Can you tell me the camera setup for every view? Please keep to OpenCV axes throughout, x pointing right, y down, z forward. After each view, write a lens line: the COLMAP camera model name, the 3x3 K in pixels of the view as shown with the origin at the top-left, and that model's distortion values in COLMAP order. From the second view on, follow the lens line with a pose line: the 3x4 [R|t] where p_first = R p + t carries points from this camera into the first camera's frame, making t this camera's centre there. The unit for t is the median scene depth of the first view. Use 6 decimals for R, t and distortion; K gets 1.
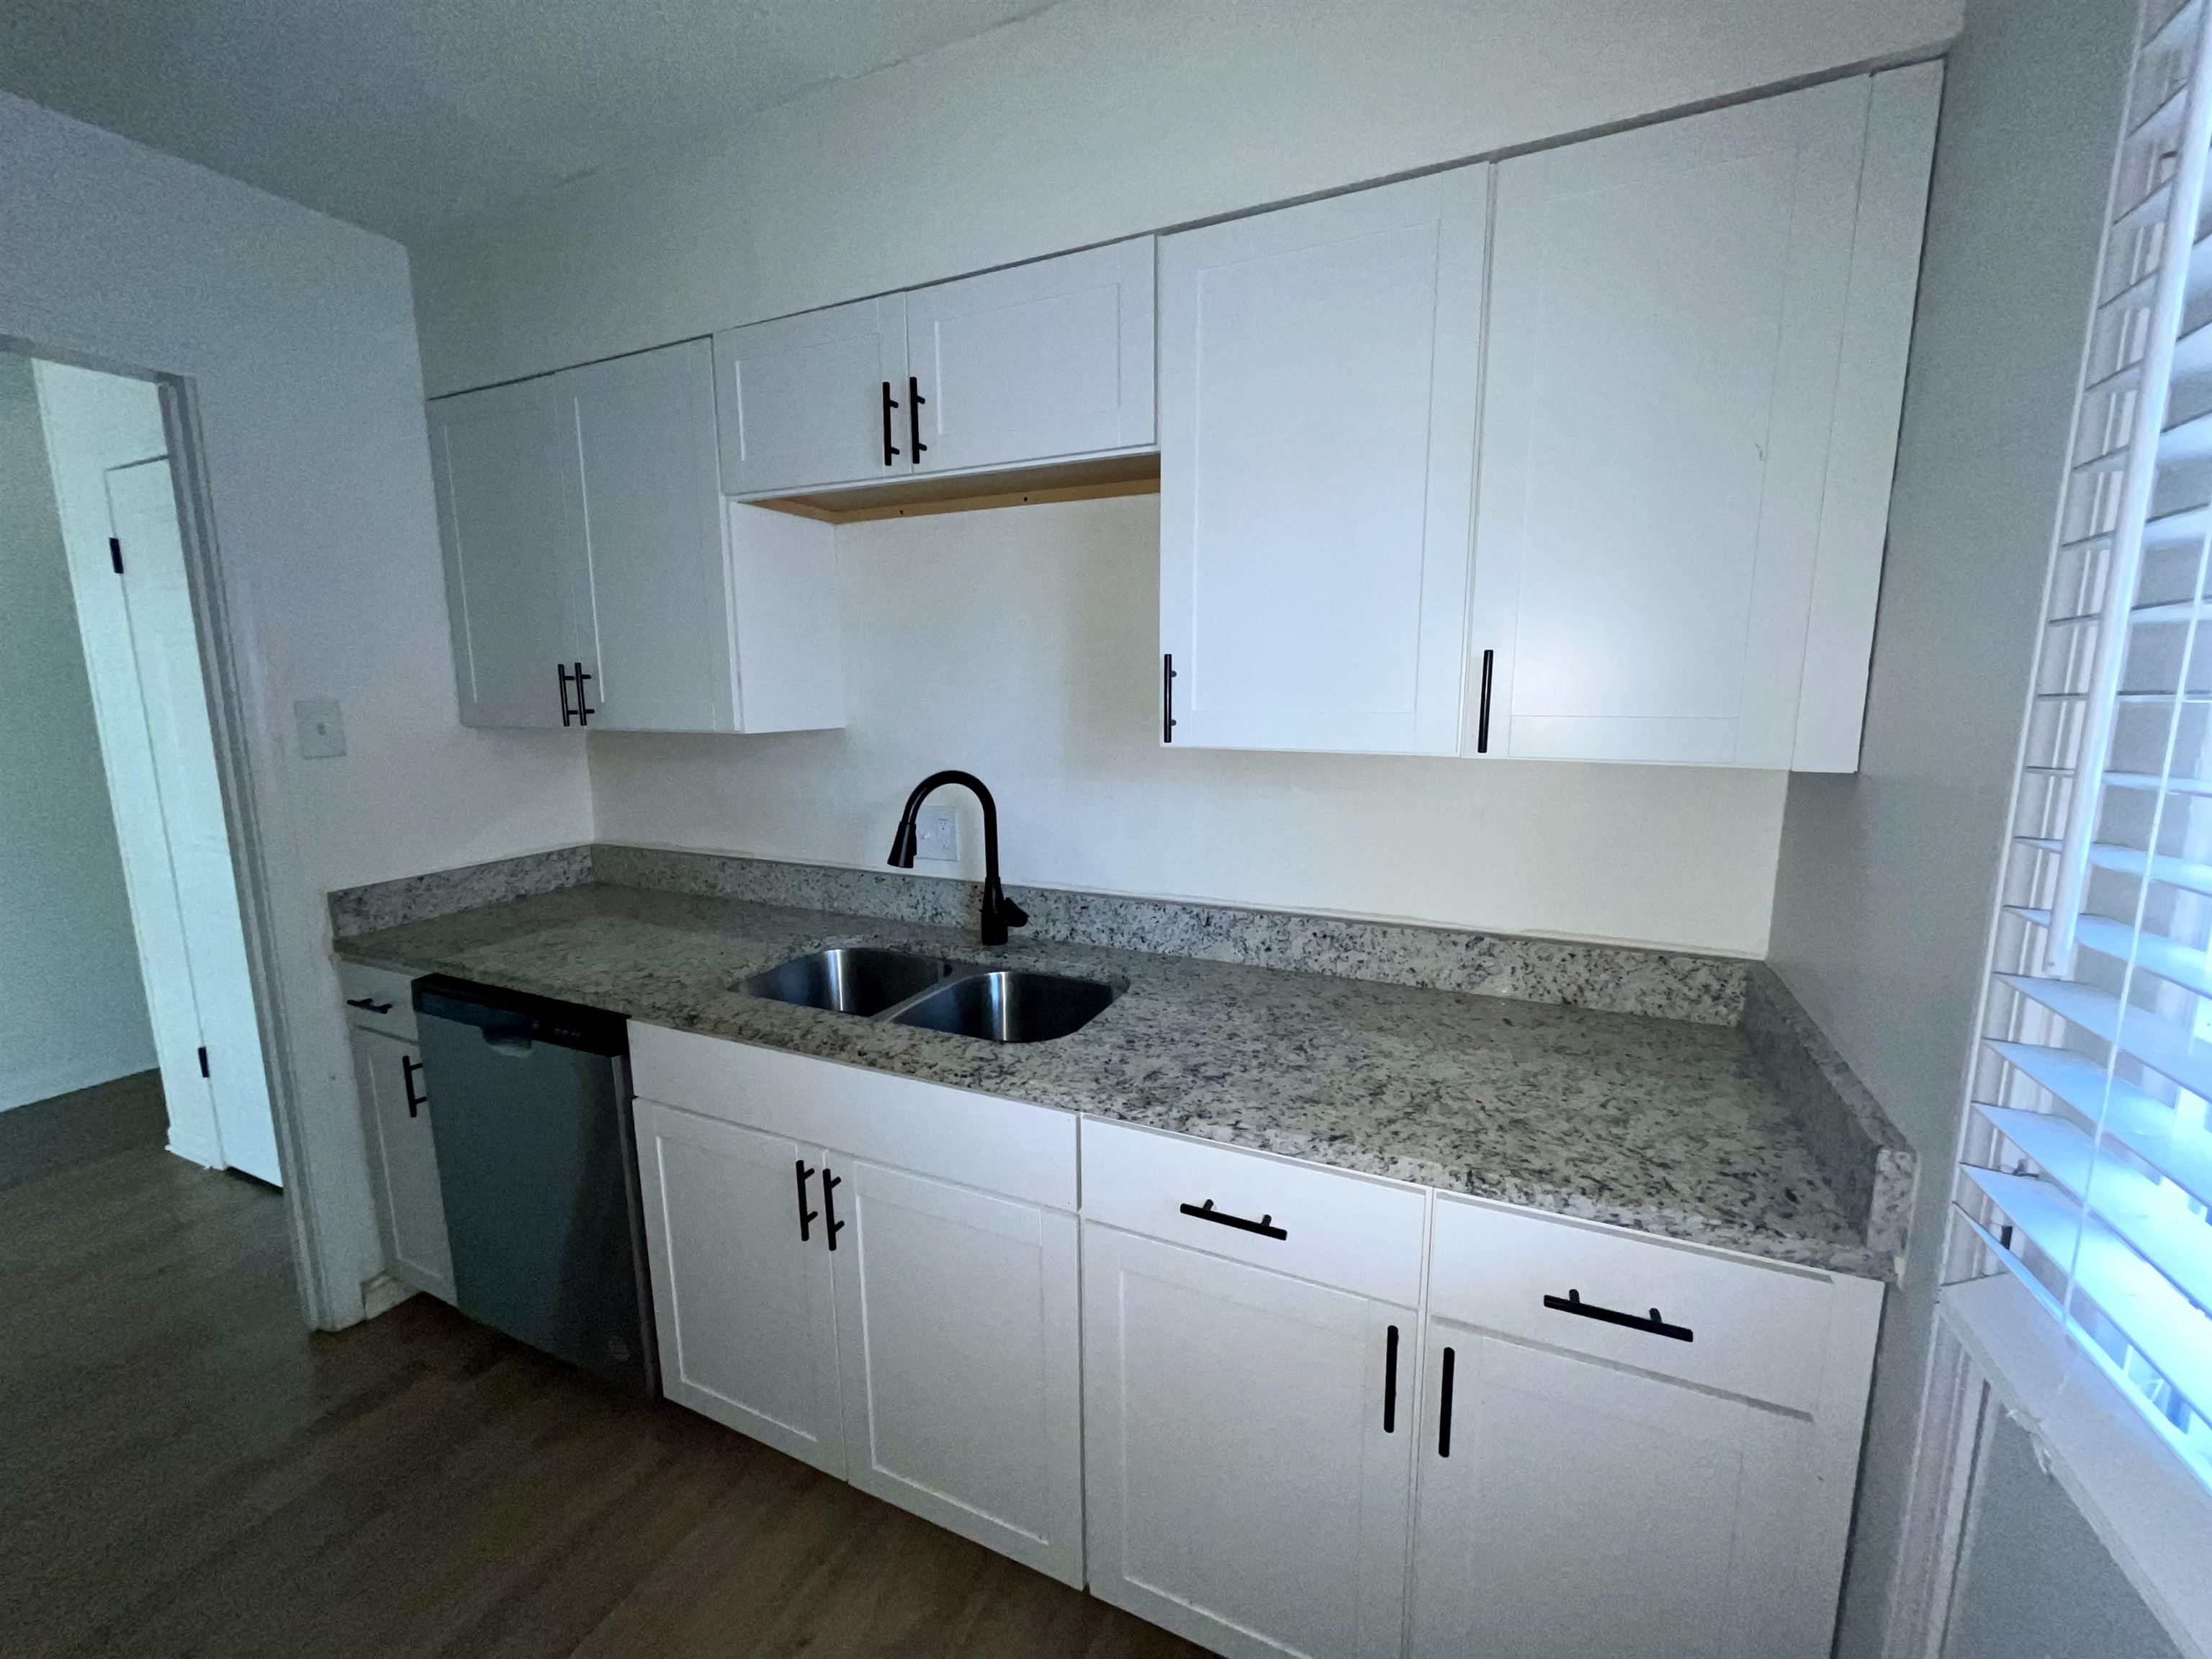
lens RADIAL K [[891.9, 0, 1102.6], [0, 891.9, 824.3], [0, 0, 1]] dist [0.000605, -0.000211]
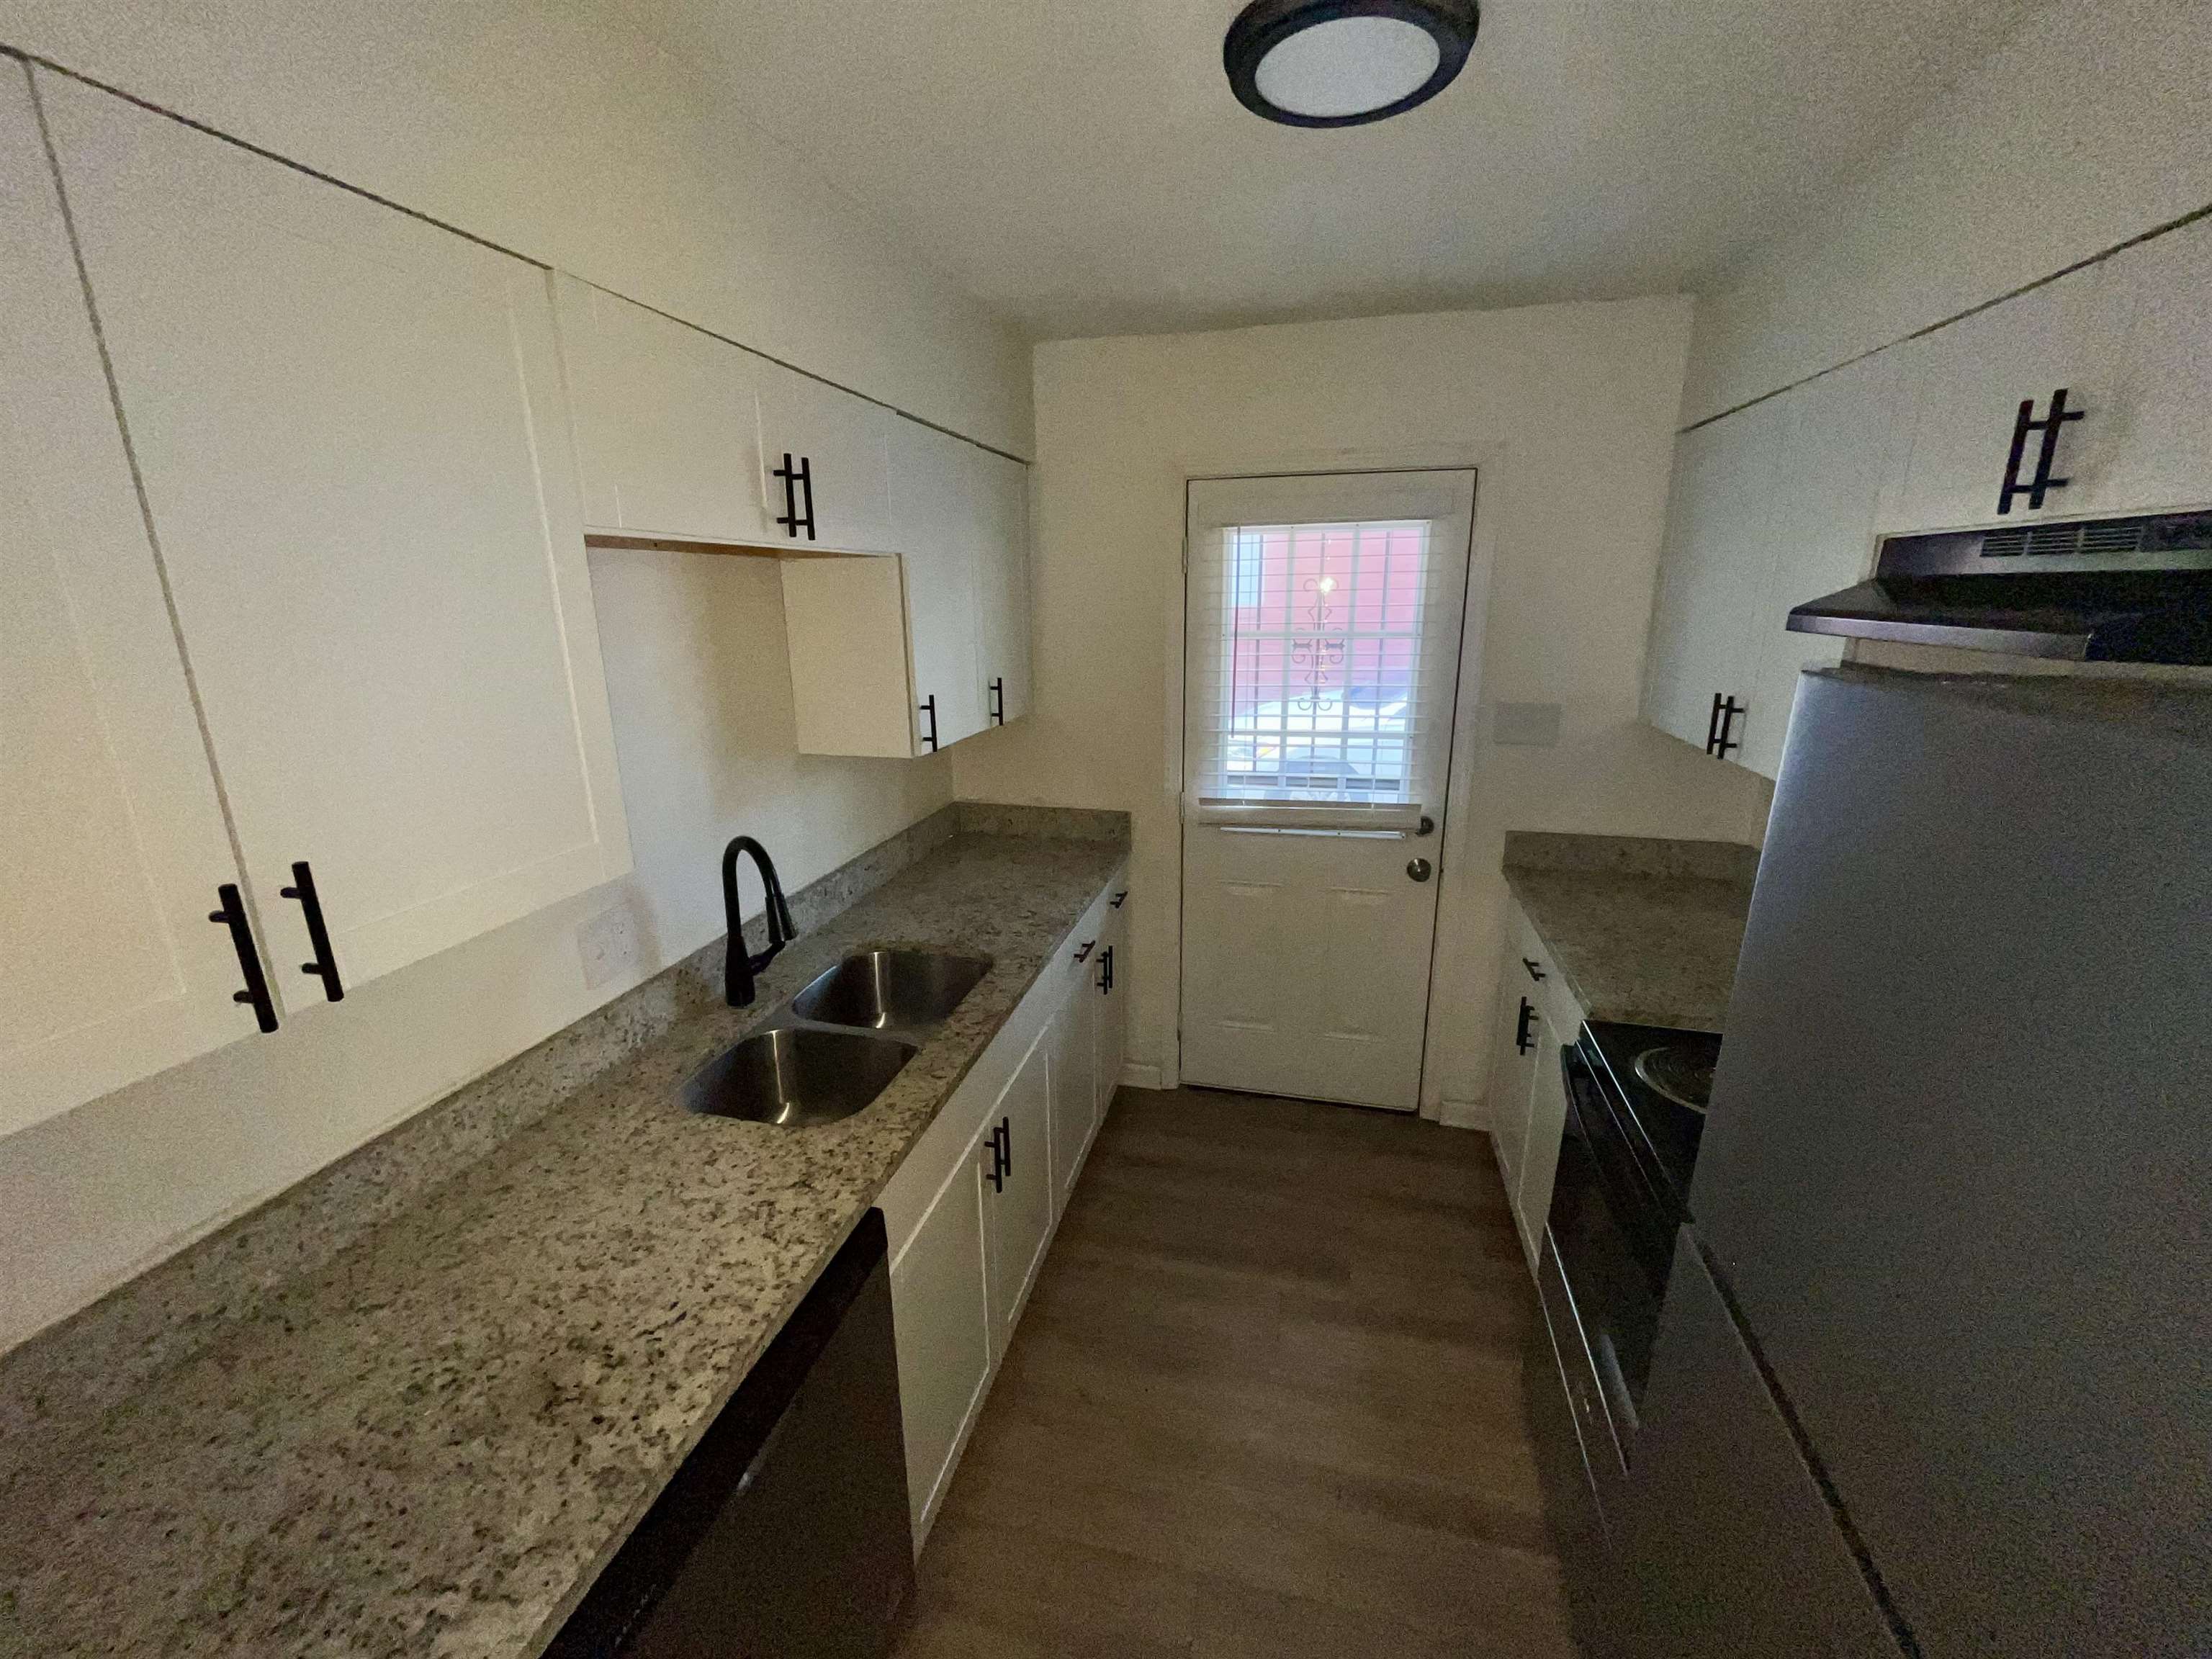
lens RADIAL K [[891.9, 0, 1102.6], [0, 891.9, 824.3], [0, 0, 1]] dist [0.000605, -0.000211]
pose [[-0.191836, -0.244236, 0.950551, -1.177156], [0.167874, 0.946100, 0.276972, -0.279340], [-0.966963, 0.212706, -0.140495, 0.774174]]
